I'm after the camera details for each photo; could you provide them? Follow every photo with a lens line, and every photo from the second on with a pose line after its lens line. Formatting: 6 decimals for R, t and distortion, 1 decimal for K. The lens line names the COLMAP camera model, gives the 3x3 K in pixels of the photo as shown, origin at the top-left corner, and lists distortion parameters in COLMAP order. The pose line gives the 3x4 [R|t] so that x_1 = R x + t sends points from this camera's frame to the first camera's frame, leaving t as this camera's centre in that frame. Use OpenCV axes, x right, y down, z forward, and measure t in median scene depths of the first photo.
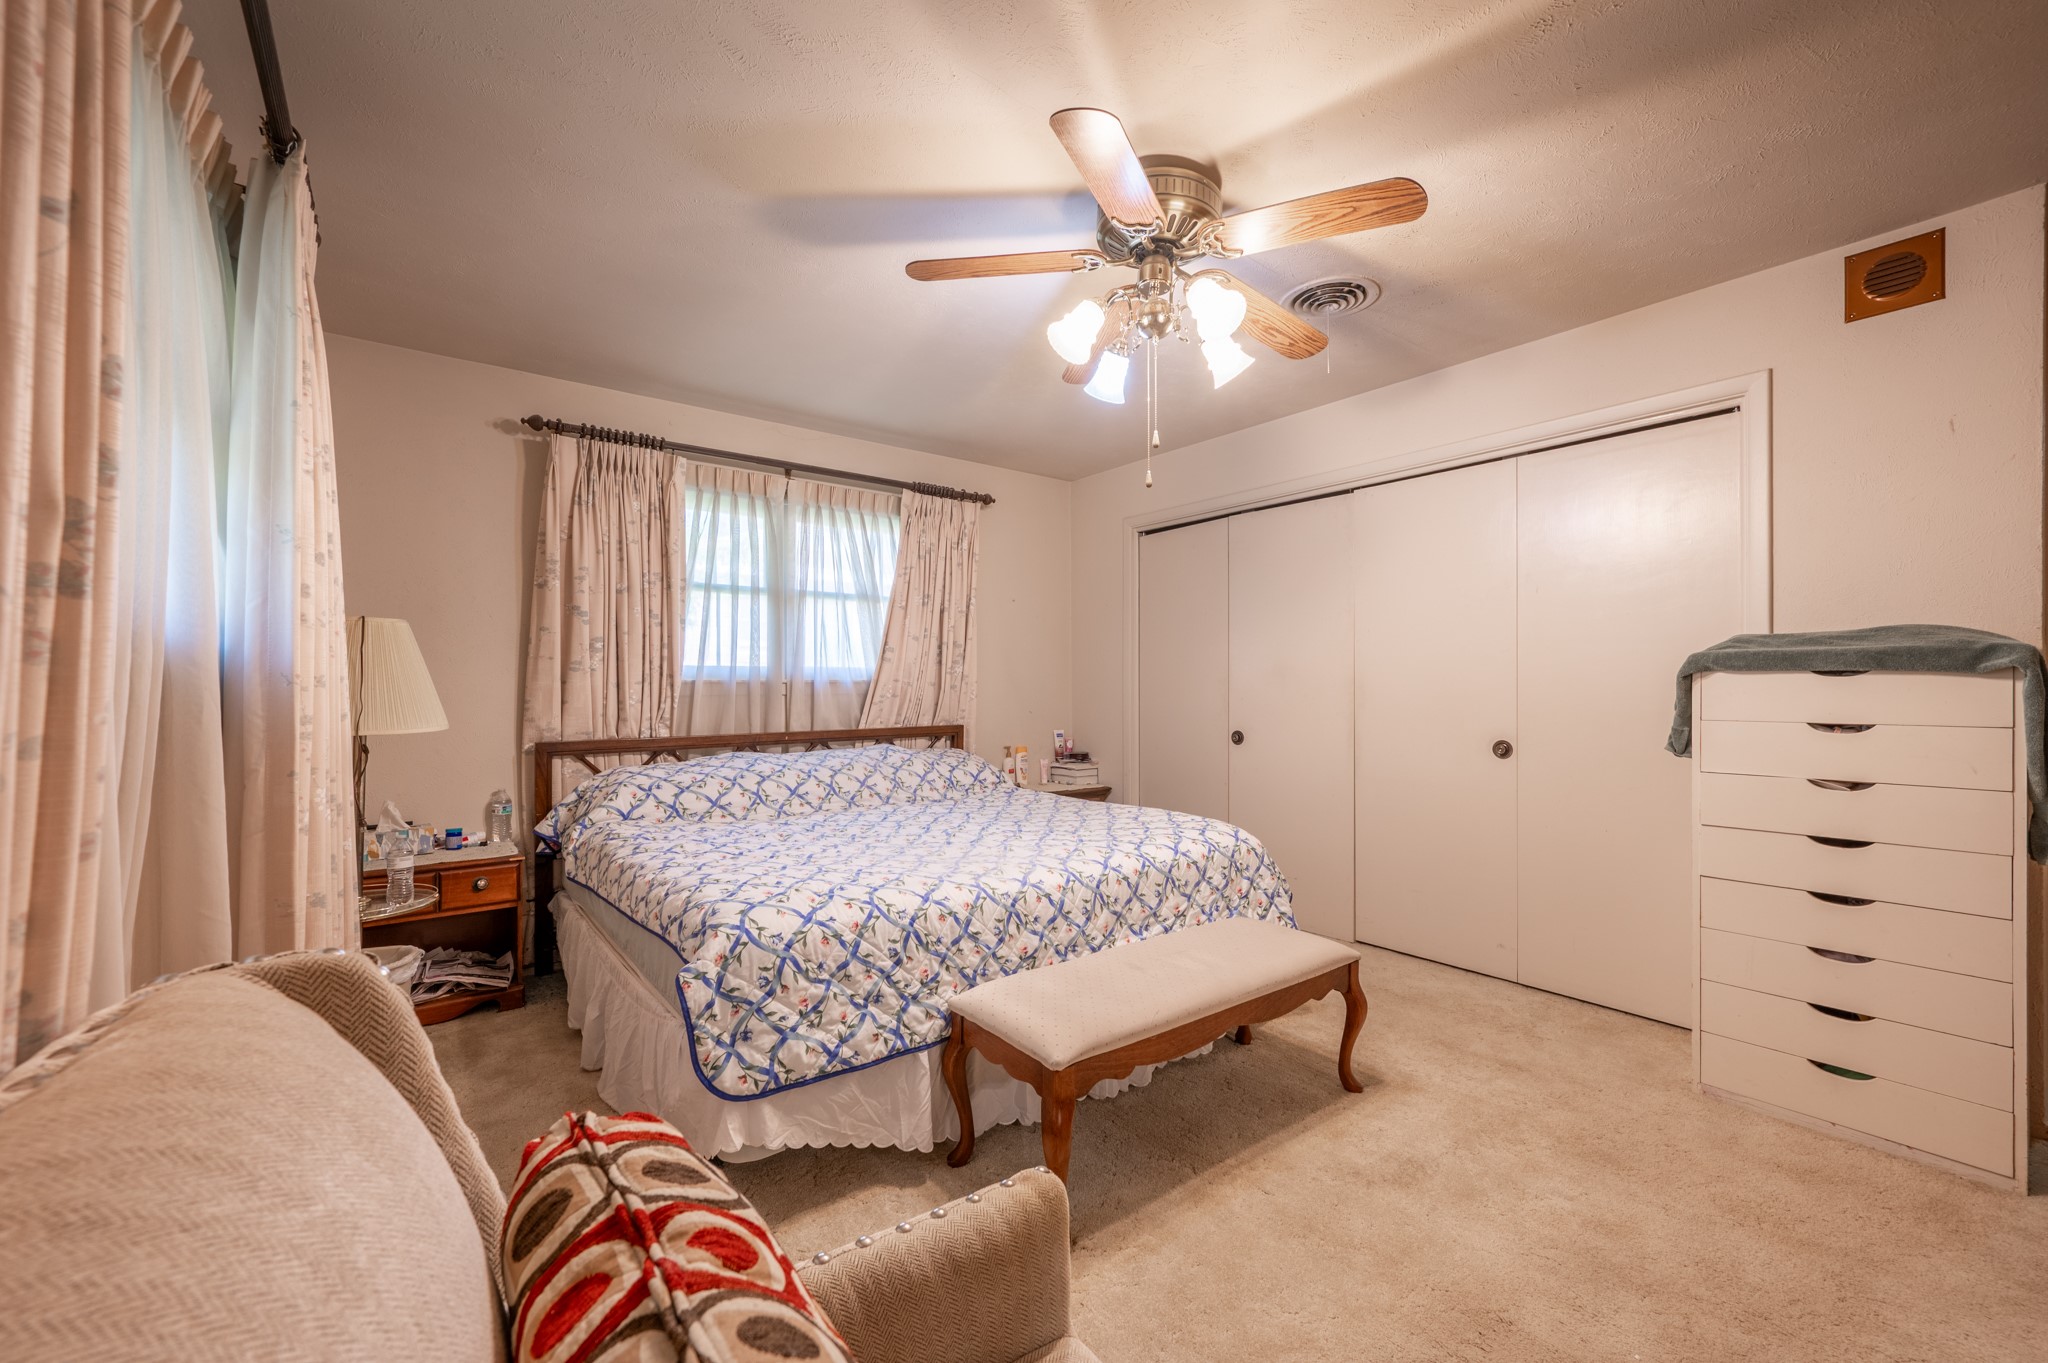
lens RADIAL K [[811.5, 0, 1026.9], [0, 811.5, 685.8], [0, 0, 1]] dist [0.000063, -0.000266]
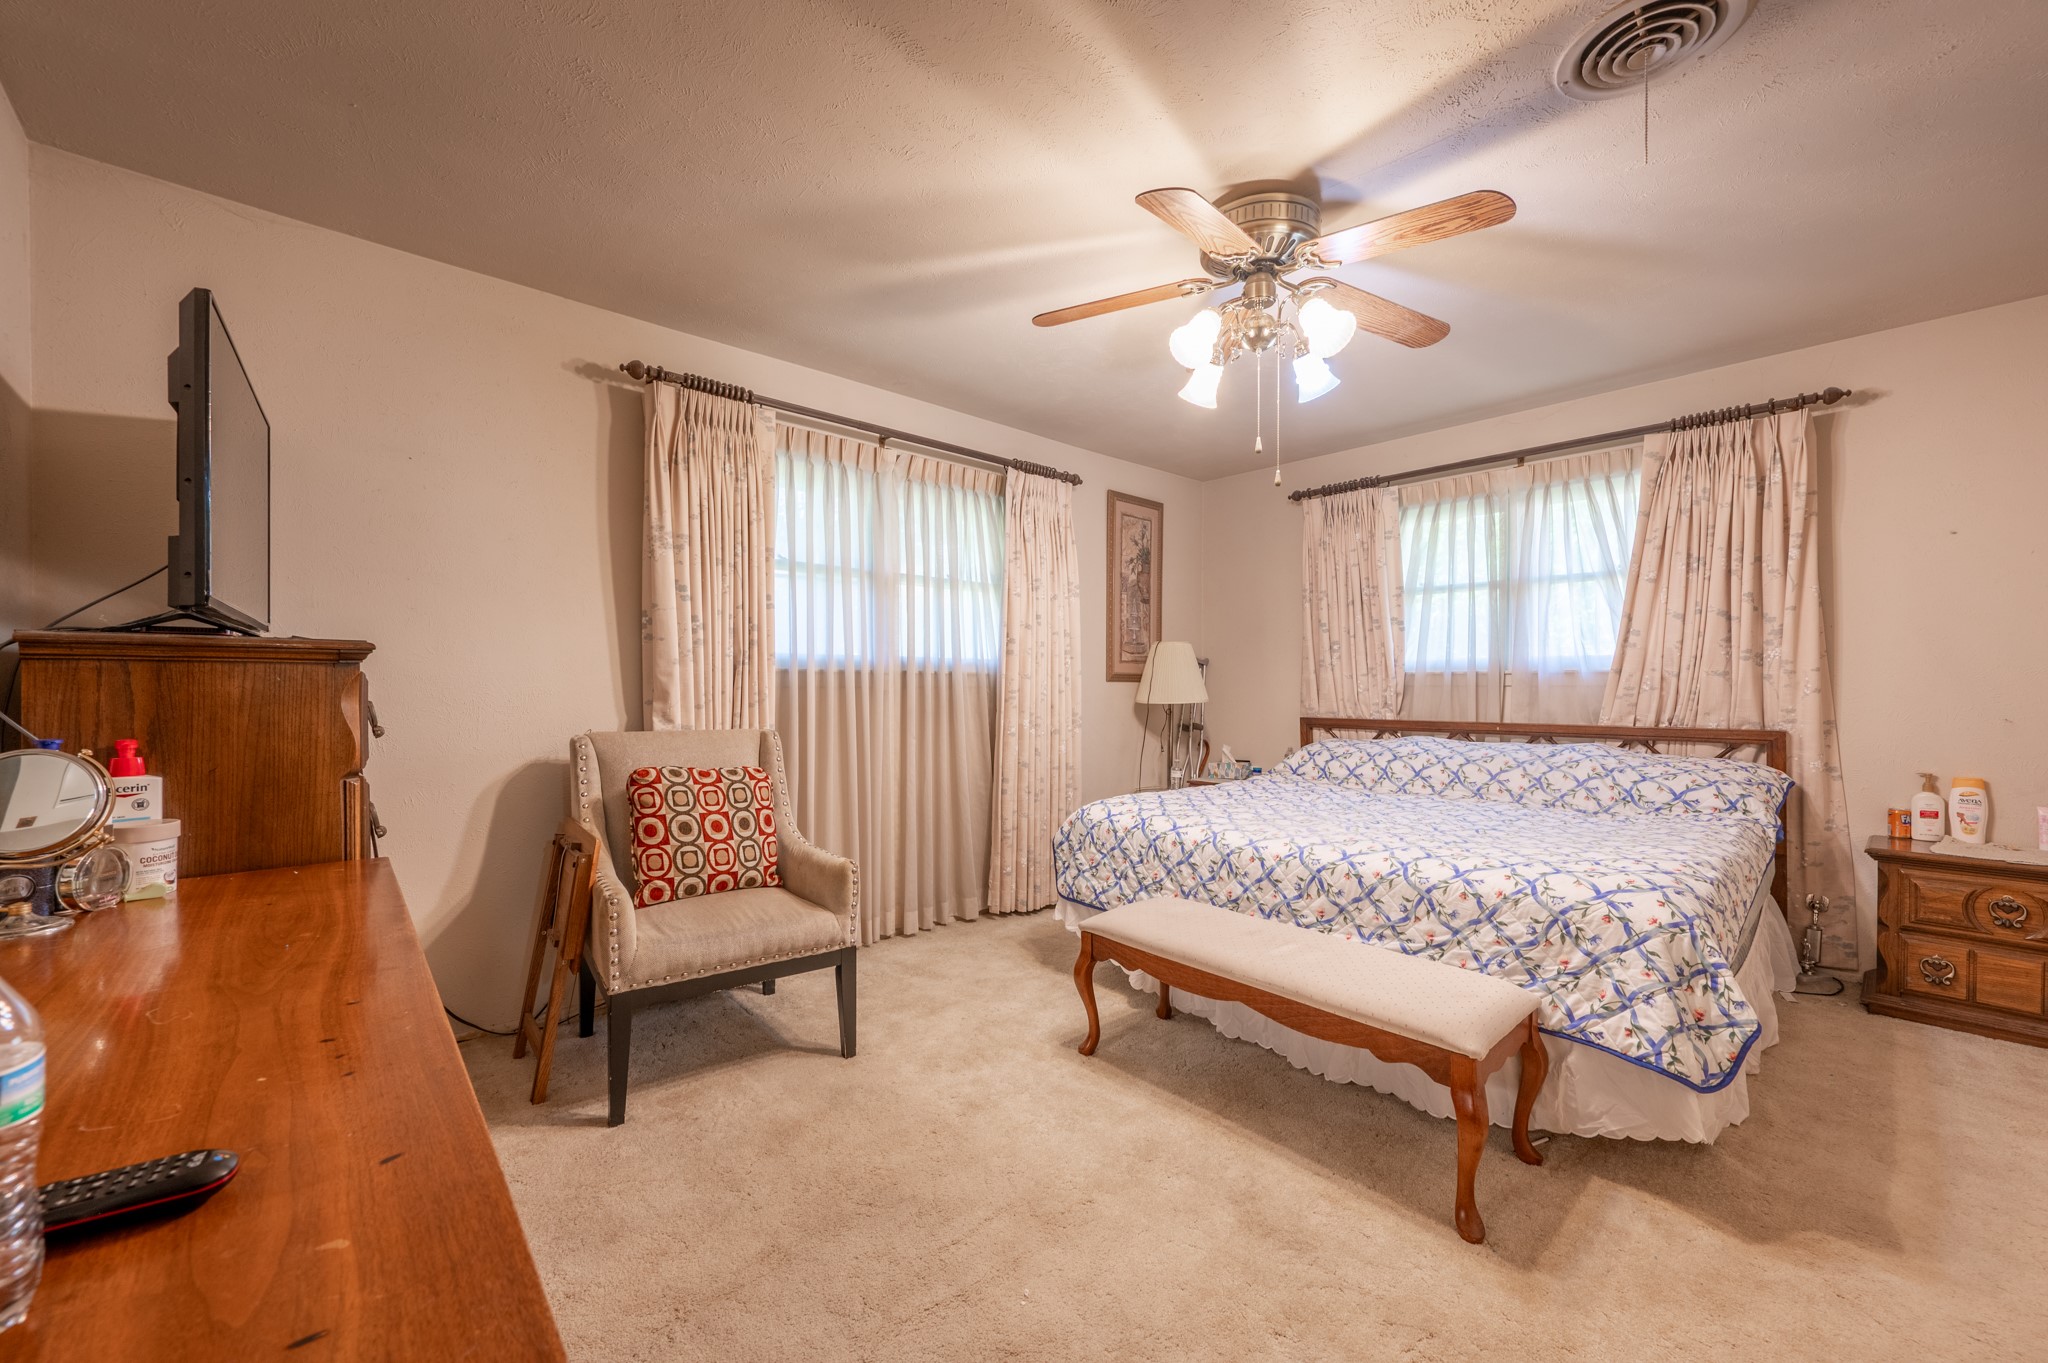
lens RADIAL K [[811.5, 0, 1027.2], [0, 811.5, 679.8], [0, 0, 1]] dist [0.000063, -0.000266]
pose [[0.072853, -0.000701, -0.997342, 0.917705], [0.003620, 0.999993, -0.000438, 0.003058], [0.997336, -0.003578, 0.072855, 0.469370]]
